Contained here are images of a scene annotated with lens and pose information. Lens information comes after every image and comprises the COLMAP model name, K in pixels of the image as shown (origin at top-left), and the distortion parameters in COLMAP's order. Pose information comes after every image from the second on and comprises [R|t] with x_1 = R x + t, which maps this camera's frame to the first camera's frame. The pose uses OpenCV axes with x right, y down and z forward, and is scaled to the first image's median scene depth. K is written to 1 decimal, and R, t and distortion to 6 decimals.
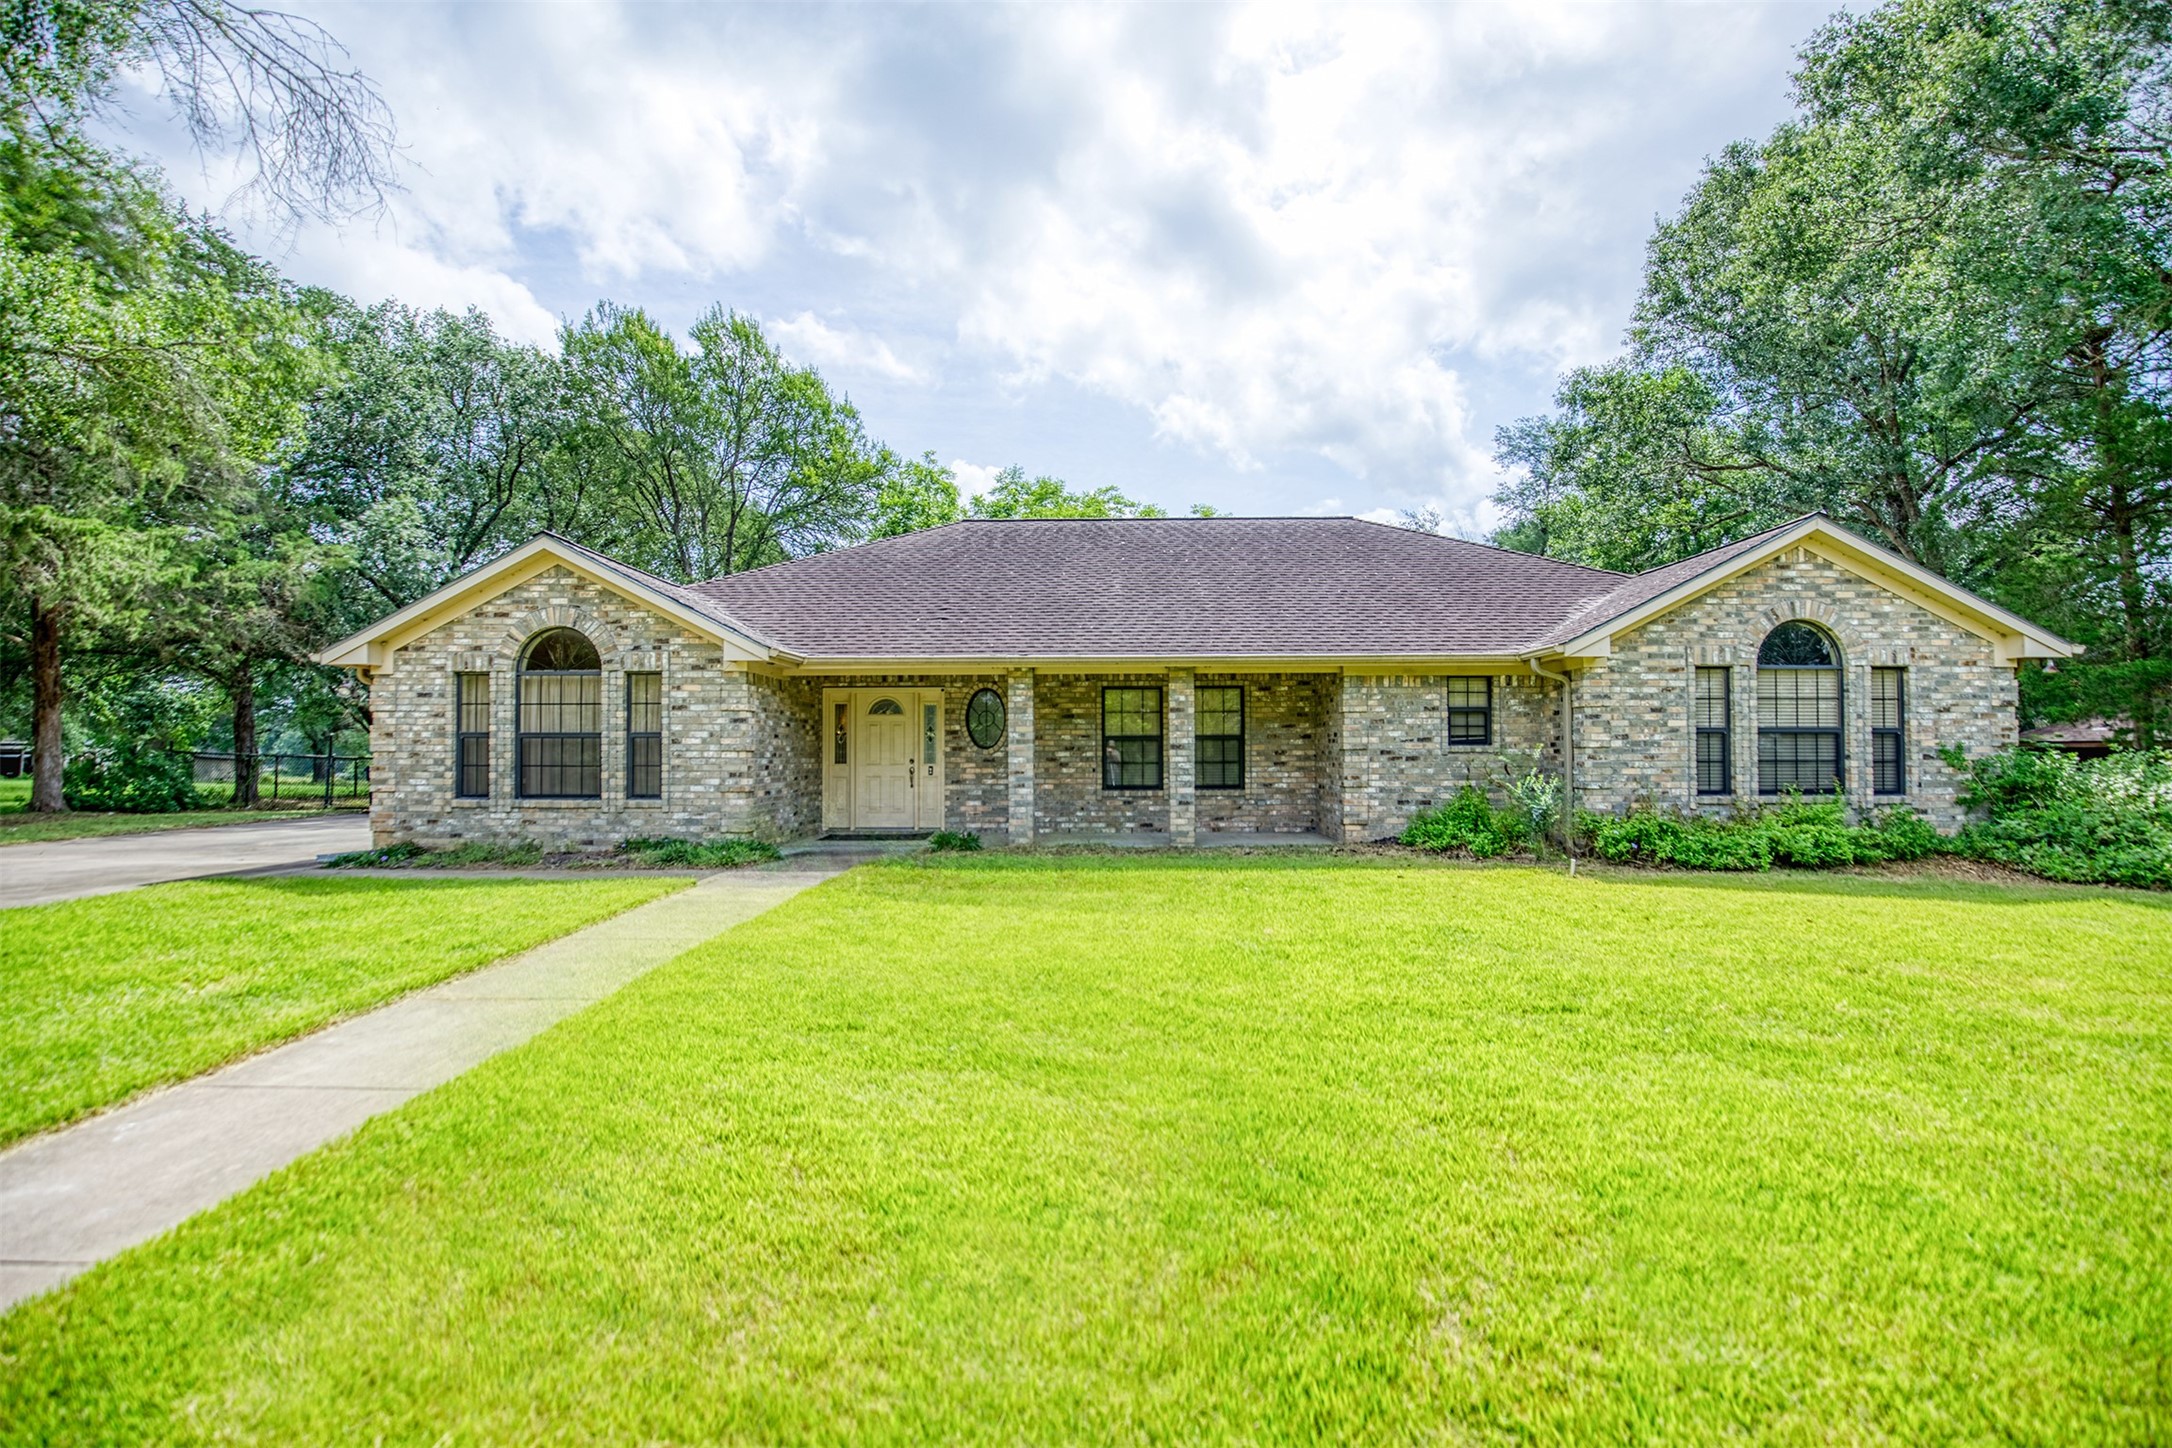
lens RADIAL K [[967.6, 0, 1080.5], [0, 967.6, 711.6], [0, 0, 1]] dist [-0.033501, 0.000443]
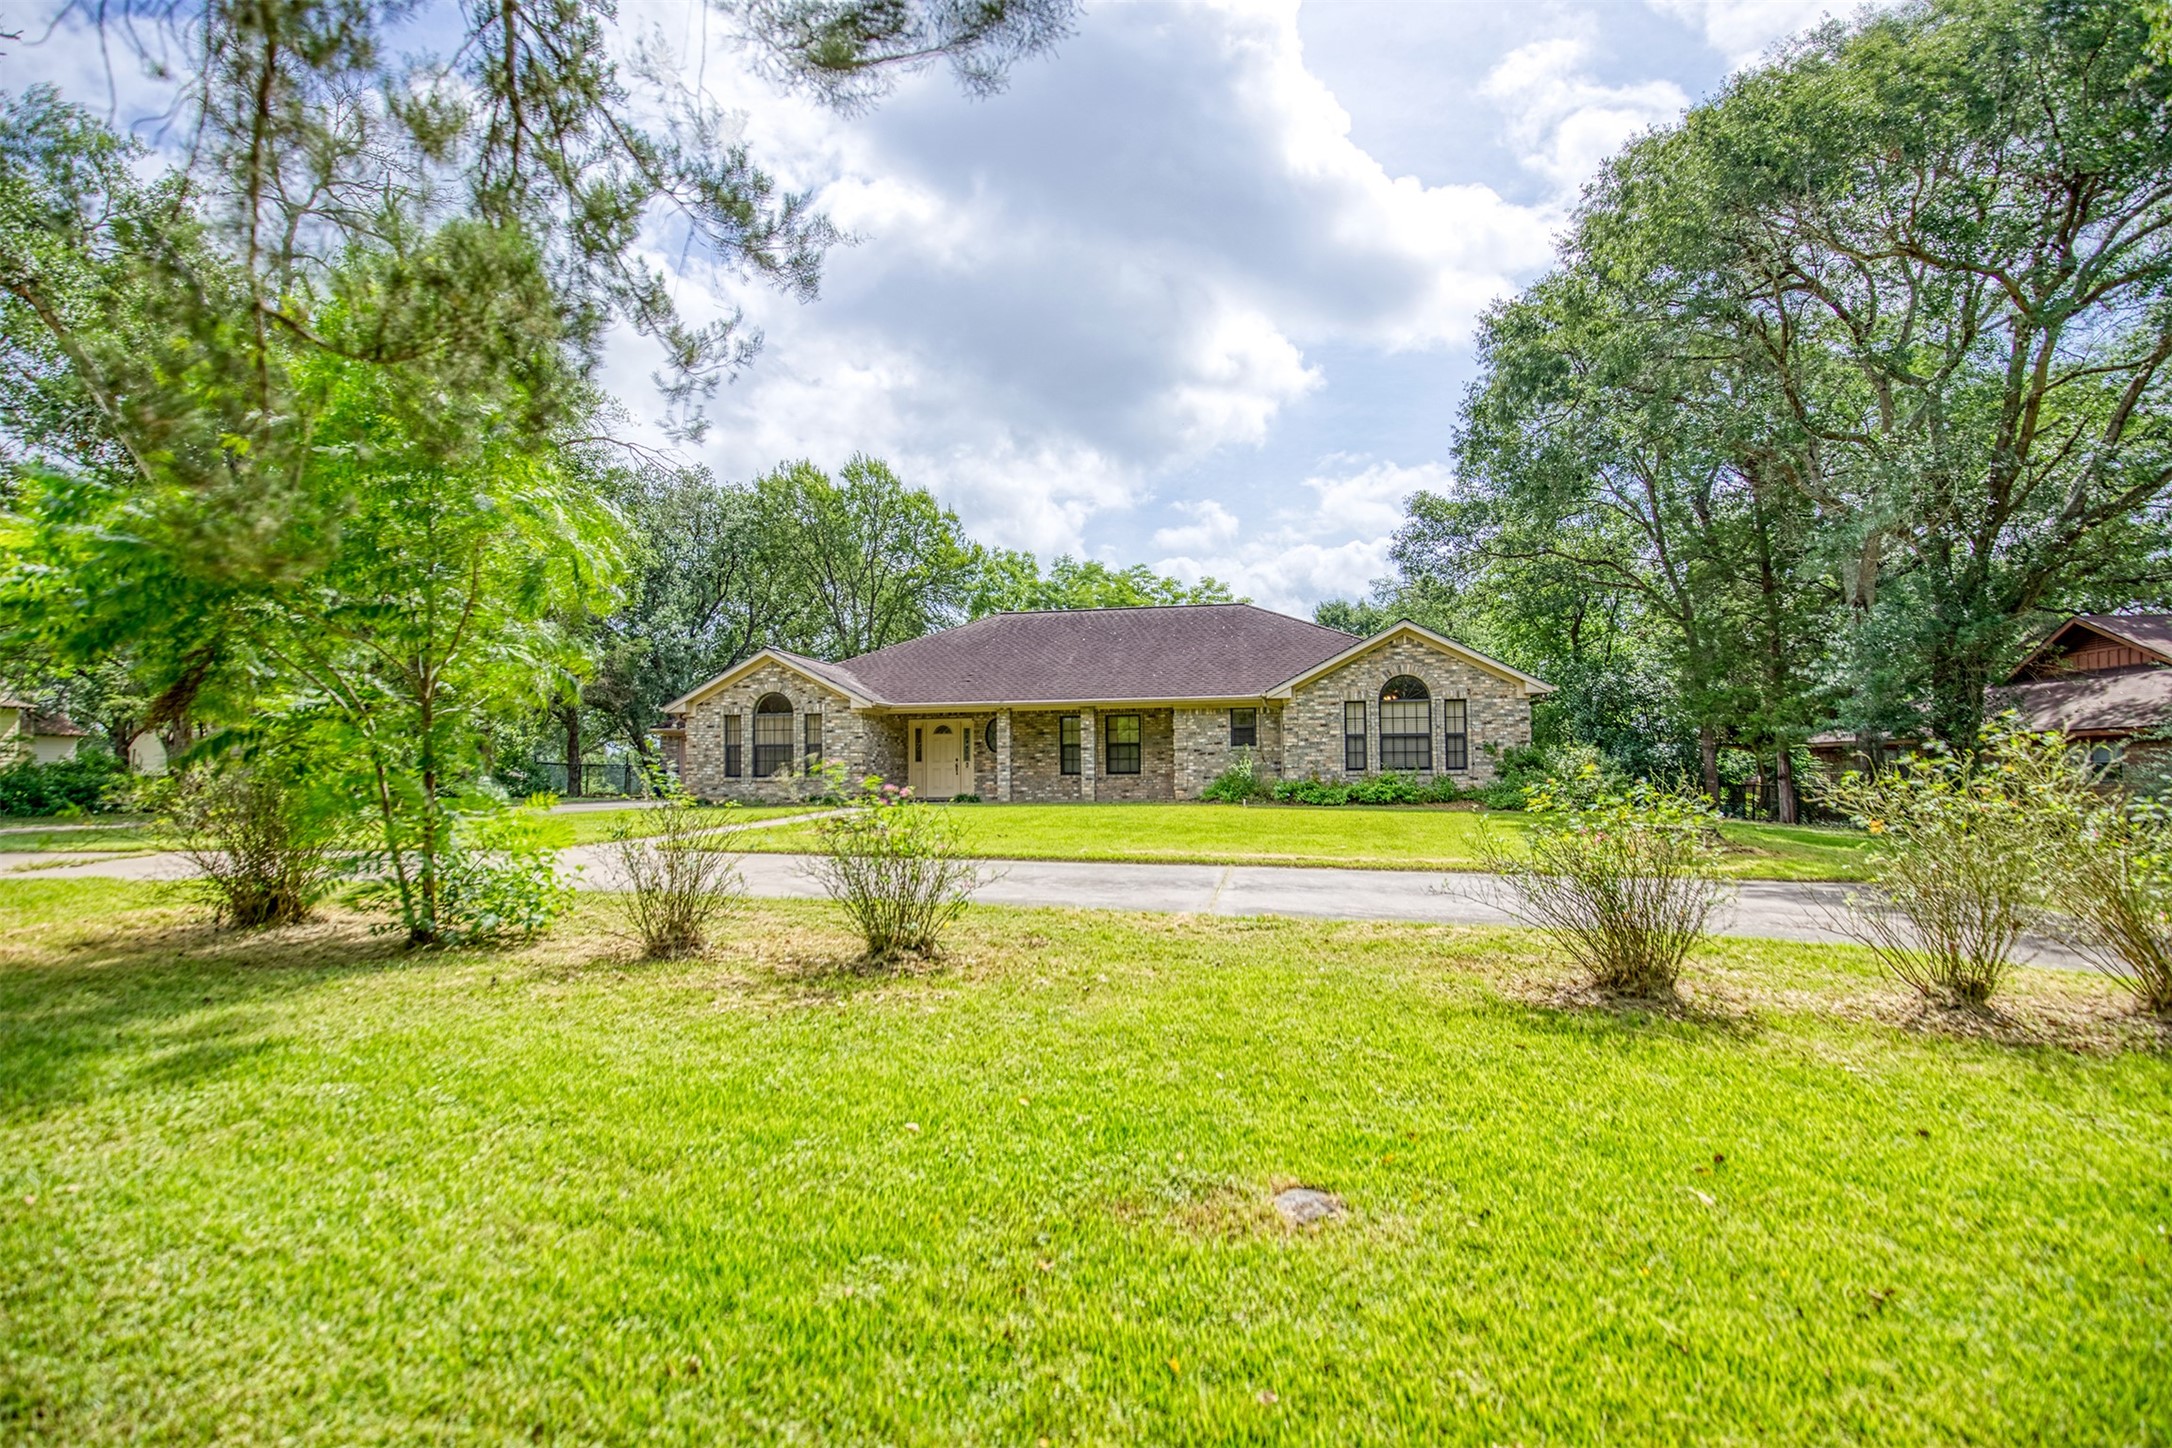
lens RADIAL K [[967.6, 0, 1075.1], [0, 967.6, 728.5], [0, 0, 1]] dist [-0.033501, 0.000443]
pose [[0.986836, -0.014107, -0.161107, 0.412739], [0.012993, 0.999884, -0.007965, 0.012880], [0.161201, 0.005767, 0.986905, -0.908674]]
